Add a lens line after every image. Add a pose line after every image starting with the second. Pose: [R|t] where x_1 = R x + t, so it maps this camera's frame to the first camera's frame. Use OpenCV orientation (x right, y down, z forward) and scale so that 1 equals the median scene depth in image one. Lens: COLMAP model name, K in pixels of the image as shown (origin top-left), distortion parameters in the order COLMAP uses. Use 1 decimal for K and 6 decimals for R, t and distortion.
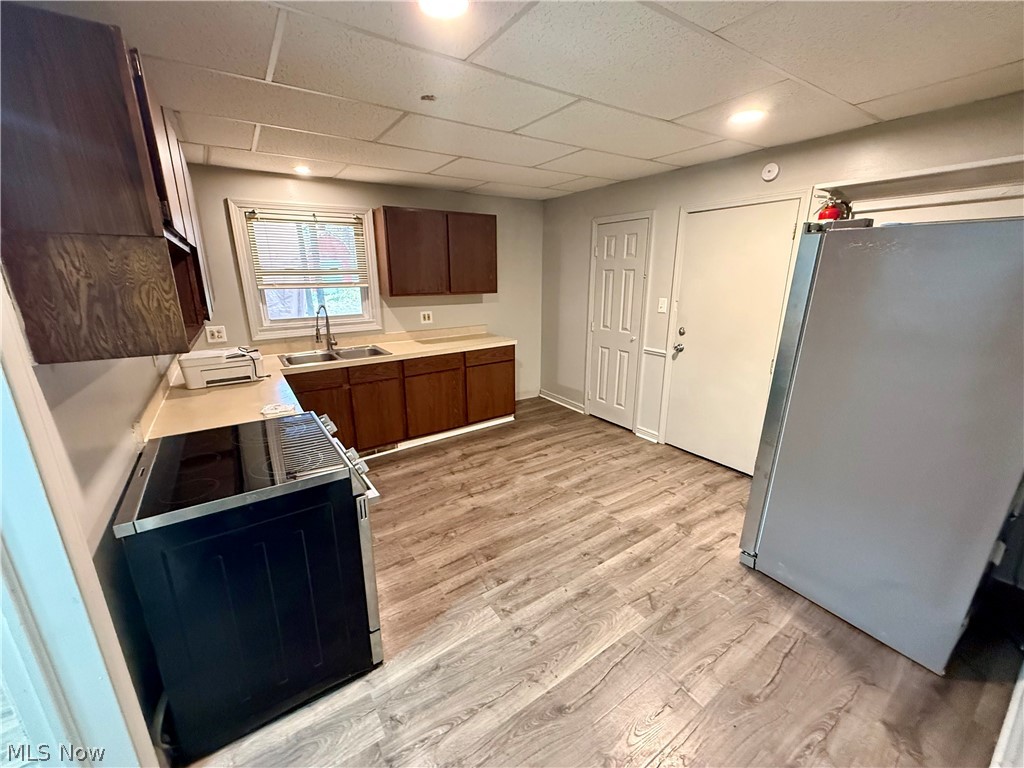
lens RADIAL K [[411.1, 0, 513.1], [0, 411.1, 386.0], [0, 0, 1]] dist [0.001942, 0.000689]
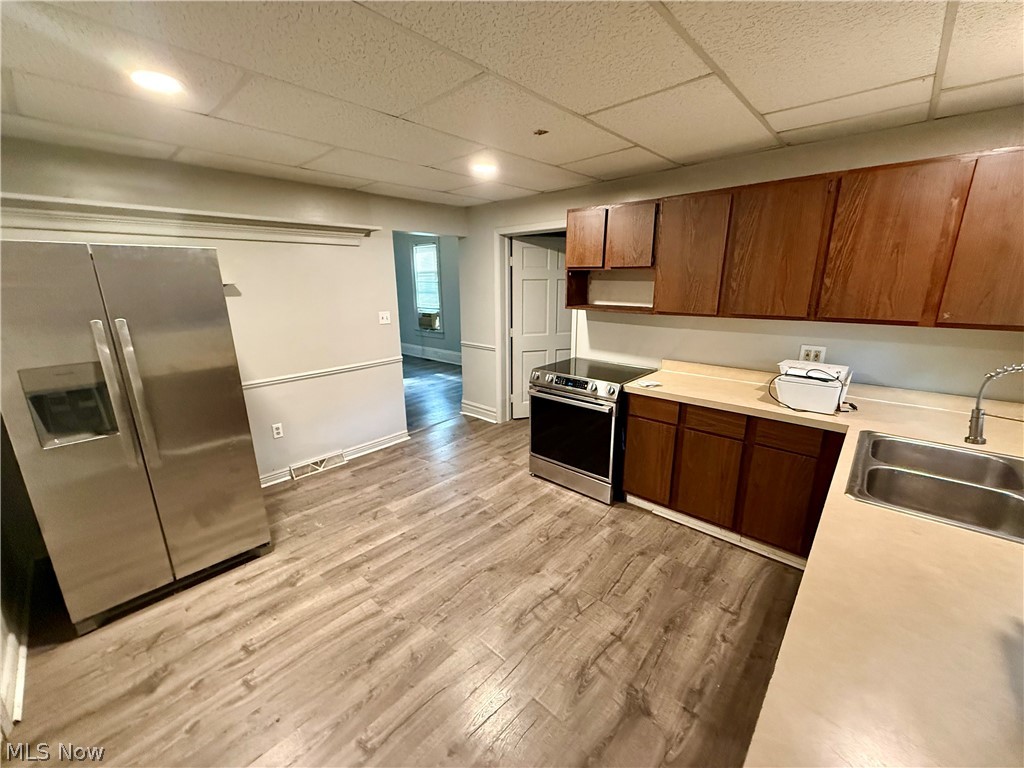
lens RADIAL K [[411.1, 0, 510.4], [0, 411.1, 379.6], [0, 0, 1]] dist [0.001942, 0.000689]
pose [[-0.974259, 0.072460, -0.213469, 0.118641], [-0.041287, 0.873564, 0.484955, -0.479672], [0.221618, 0.481285, -0.848086, 1.660523]]
